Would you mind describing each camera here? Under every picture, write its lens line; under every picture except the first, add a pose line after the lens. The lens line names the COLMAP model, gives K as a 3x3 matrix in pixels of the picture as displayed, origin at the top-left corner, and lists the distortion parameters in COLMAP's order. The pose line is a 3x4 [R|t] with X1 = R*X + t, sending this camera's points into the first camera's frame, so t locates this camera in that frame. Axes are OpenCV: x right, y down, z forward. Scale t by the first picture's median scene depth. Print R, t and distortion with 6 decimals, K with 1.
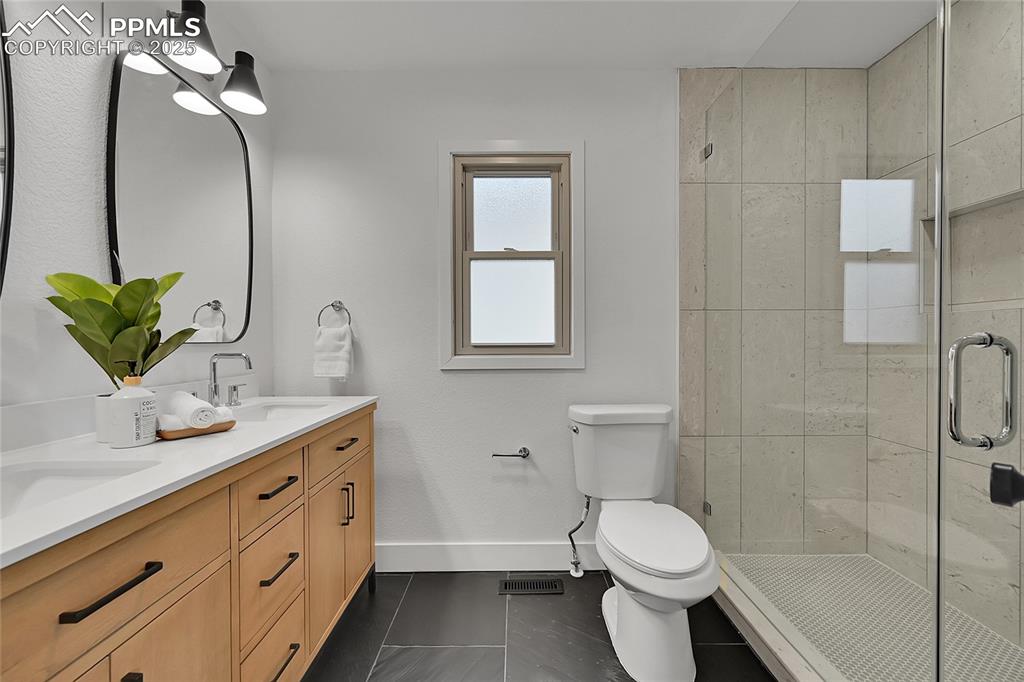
lens RADIAL K [[402.4, 0, 513.2], [0, 402.4, 343.8], [0, 0, 1]] dist [0.002541, 0.000105]
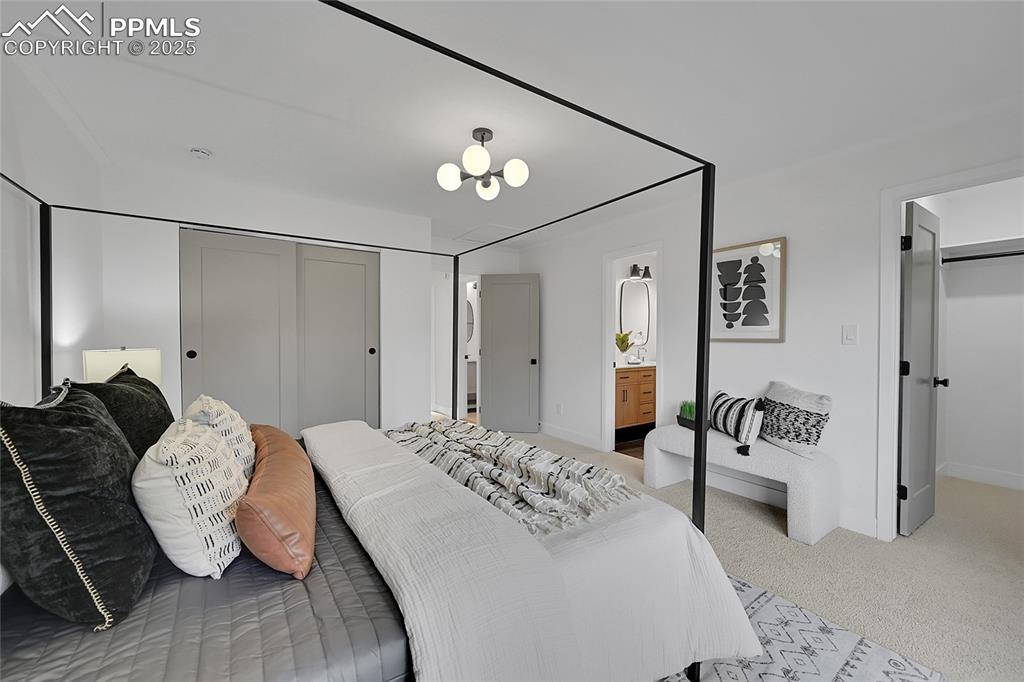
lens RADIAL K [[402.4, 0, 513.1], [0, 402.4, 341.2], [0, 0, 1]] dist [0.002541, 0.000105]
pose [[0.556994, 0.015218, -0.830377, 2.283456], [-0.008246, 0.999884, 0.012793, -0.100915], [0.830476, -0.000279, 0.557055, -2.744138]]
